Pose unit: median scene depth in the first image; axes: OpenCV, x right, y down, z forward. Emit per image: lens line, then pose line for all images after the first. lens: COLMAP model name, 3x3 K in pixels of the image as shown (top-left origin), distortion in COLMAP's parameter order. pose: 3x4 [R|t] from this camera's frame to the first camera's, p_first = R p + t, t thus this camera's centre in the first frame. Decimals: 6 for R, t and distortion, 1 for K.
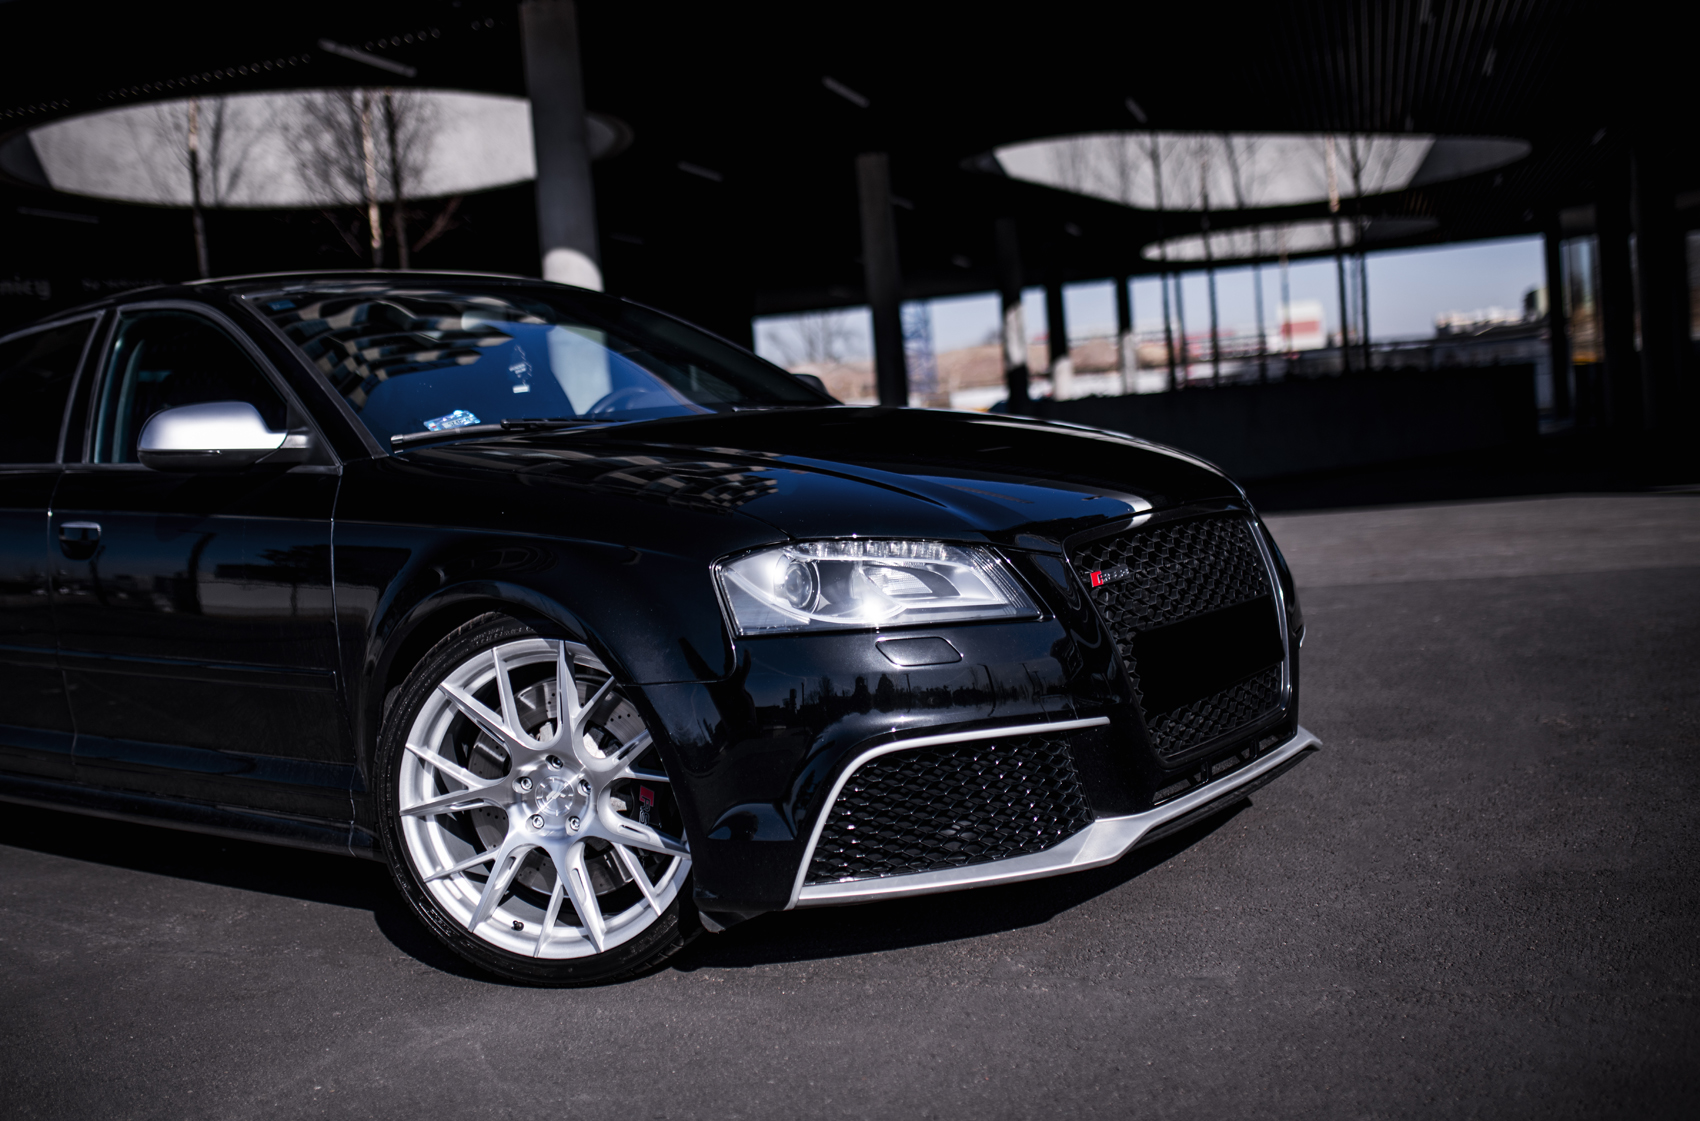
lens RADIAL K [[1711.1, 0, 855.1], [0, 1711.1, 582.5], [0, 0, 1]] dist [-0.043136, 0.018296]
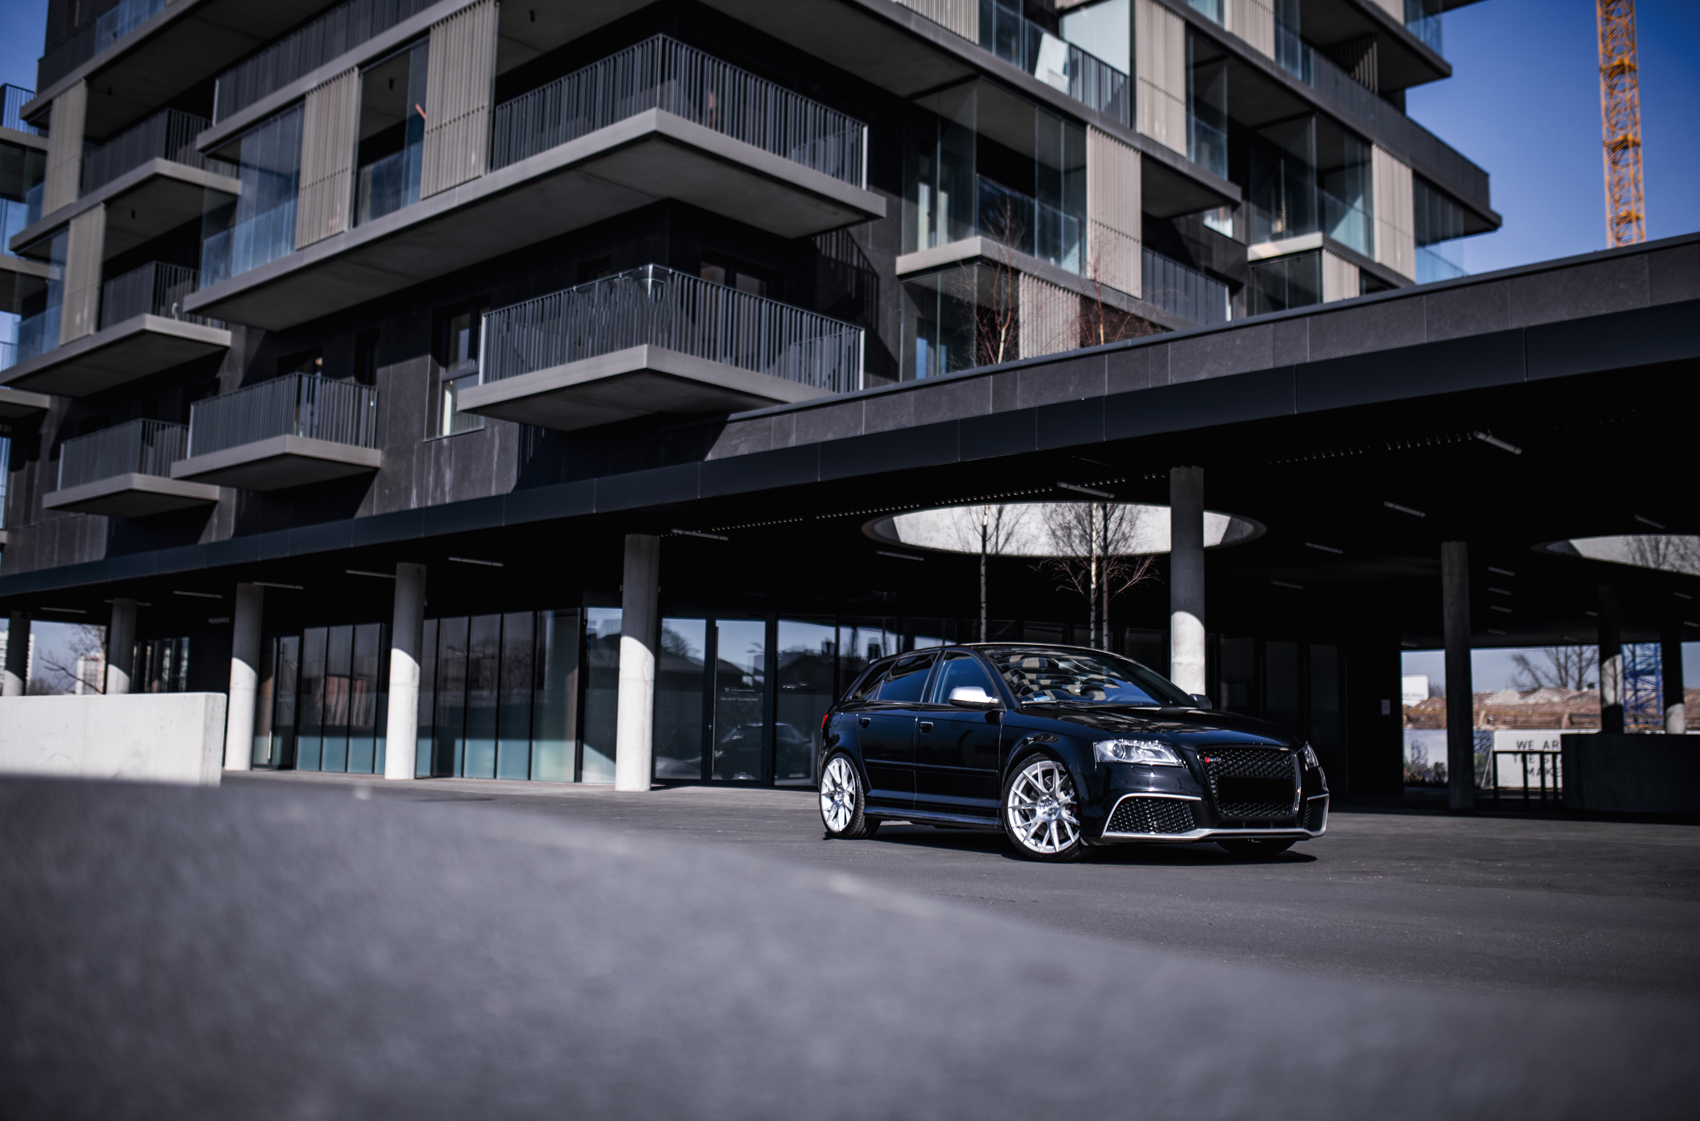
lens RADIAL K [[1614.8, 0, 850.0], [0, 1614.8, 560.5], [0, 0, 1]] dist [-0.051636, 0.003763]
pose [[0.900643, 0.050319, -0.431637, 0.839176], [-0.131396, 0.978313, -0.160119, 0.210534], [0.414219, 0.200925, 0.887723, -2.160993]]
